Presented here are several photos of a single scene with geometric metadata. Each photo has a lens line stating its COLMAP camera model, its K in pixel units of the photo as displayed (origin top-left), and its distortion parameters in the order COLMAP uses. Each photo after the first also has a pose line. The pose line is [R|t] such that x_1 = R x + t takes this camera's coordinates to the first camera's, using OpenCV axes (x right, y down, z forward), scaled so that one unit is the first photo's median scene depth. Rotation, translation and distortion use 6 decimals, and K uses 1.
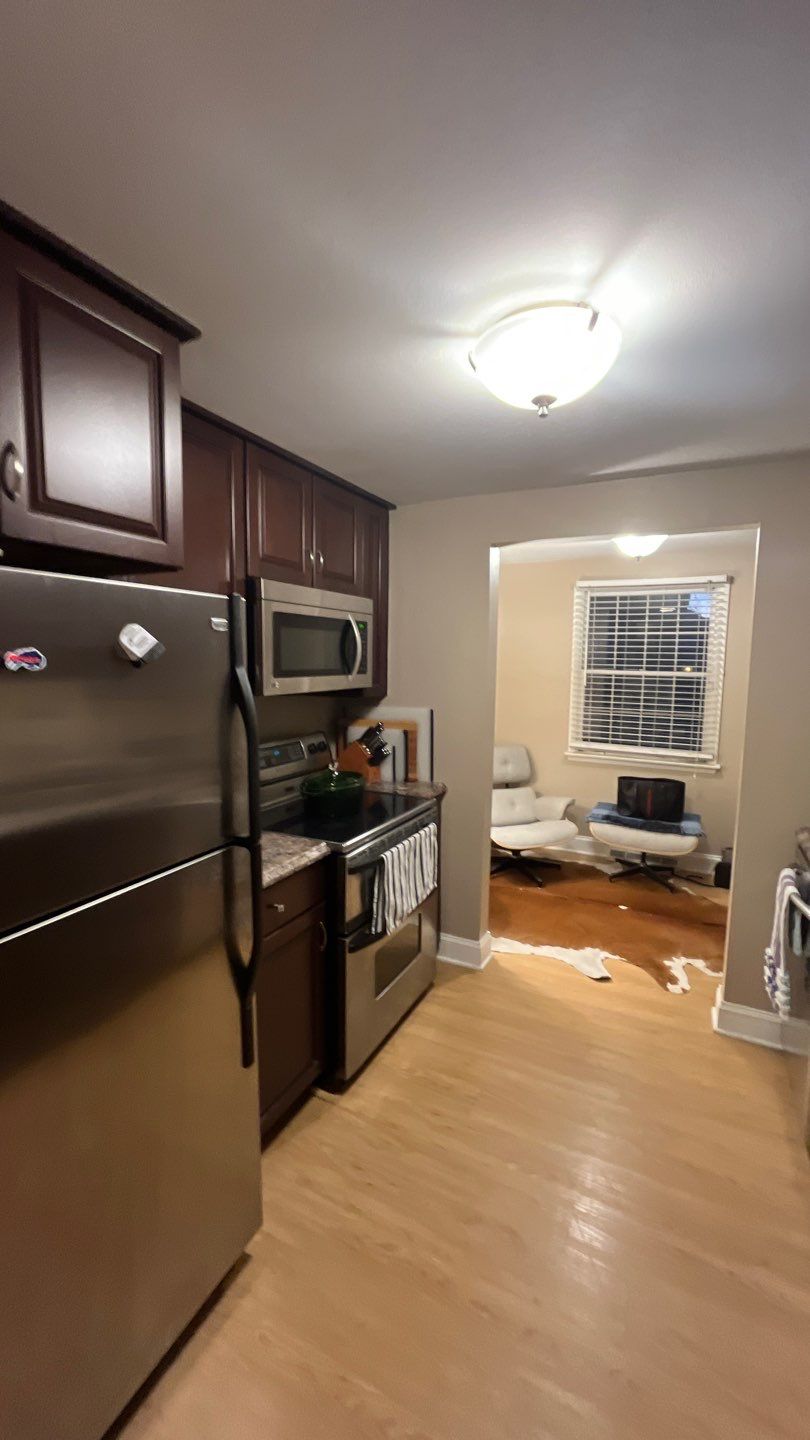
lens RADIAL K [[578.0, 0, 408.4], [0, 578.0, 717.5], [0, 0, 1]] dist [0.000322, 0.000067]
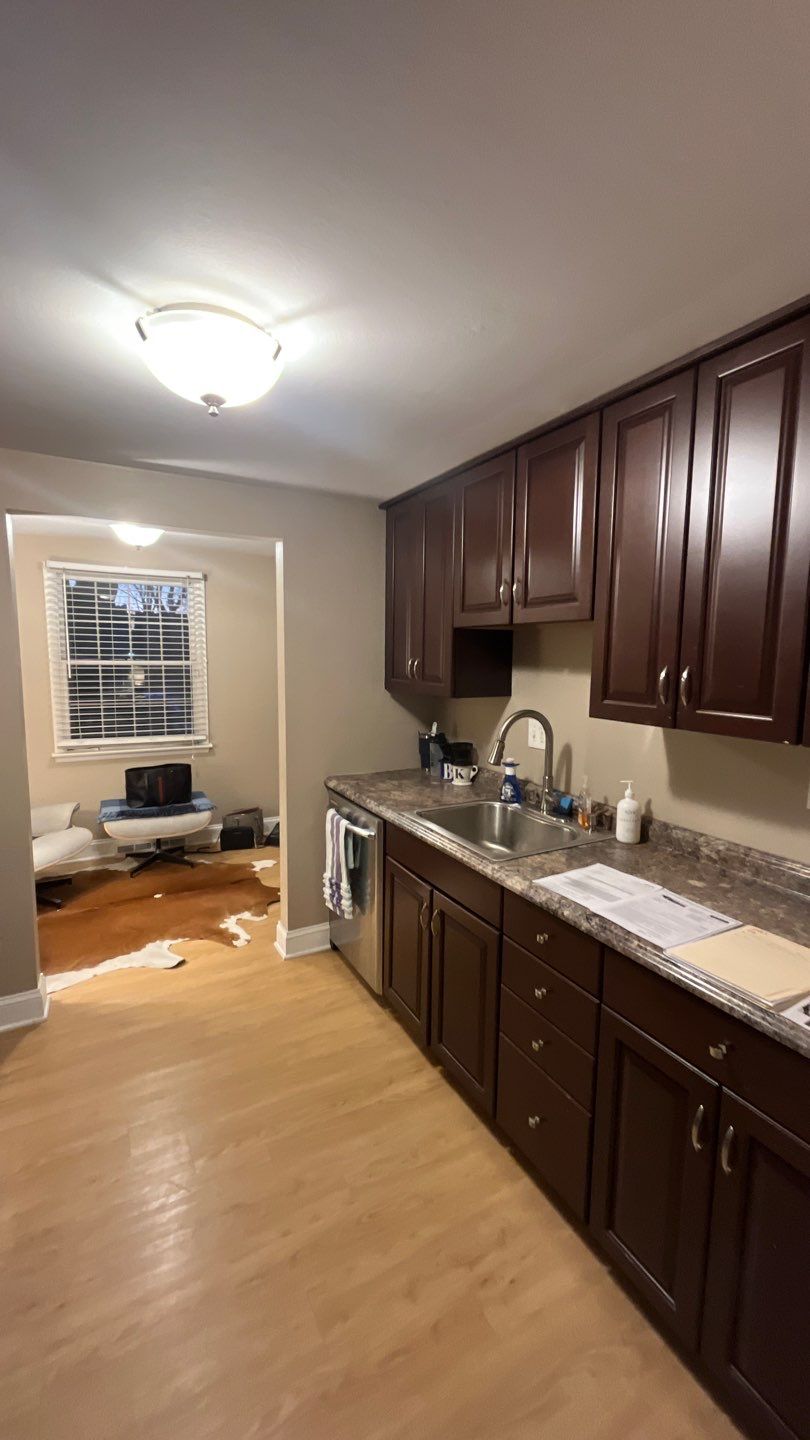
lens RADIAL K [[578.0, 0, 410.3], [0, 578.0, 716.4], [0, 0, 1]] dist [0.000322, 0.000067]
pose [[0.565243, -0.097599, 0.819130, -0.158106], [0.082012, 0.994706, 0.061926, -0.008171], [-0.820838, 0.032176, 0.570255, 0.049151]]
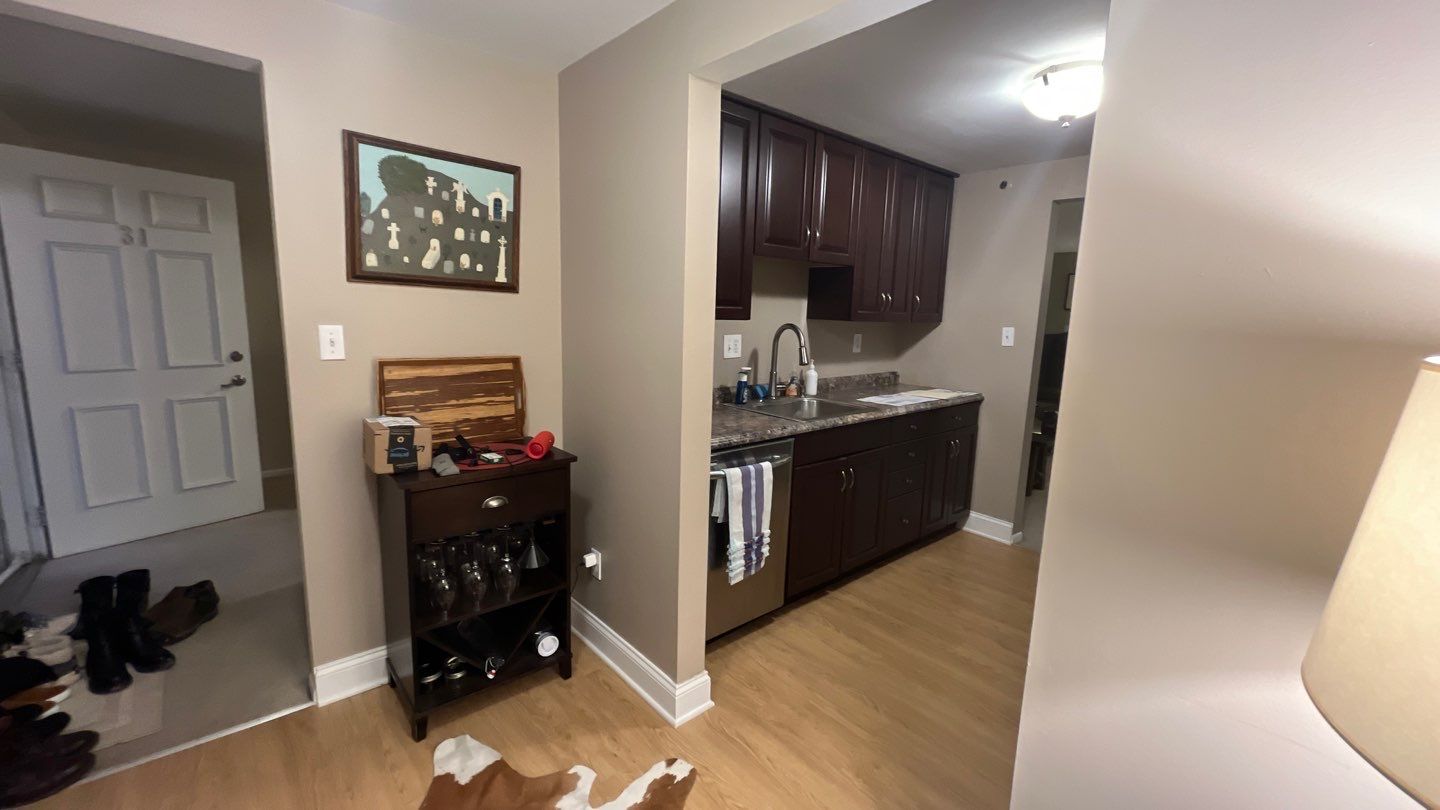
lens RADIAL K [[578.0, 0, 715.5], [0, 578.0, 404.3], [0, 0, 1]] dist [0.000322, 0.000067]
pose [[-0.920218, -0.102655, 0.377704, 0.151258], [0.001372, 0.964142, 0.265383, -0.067819], [-0.391403, 0.244728, -0.887080, 1.000107]]
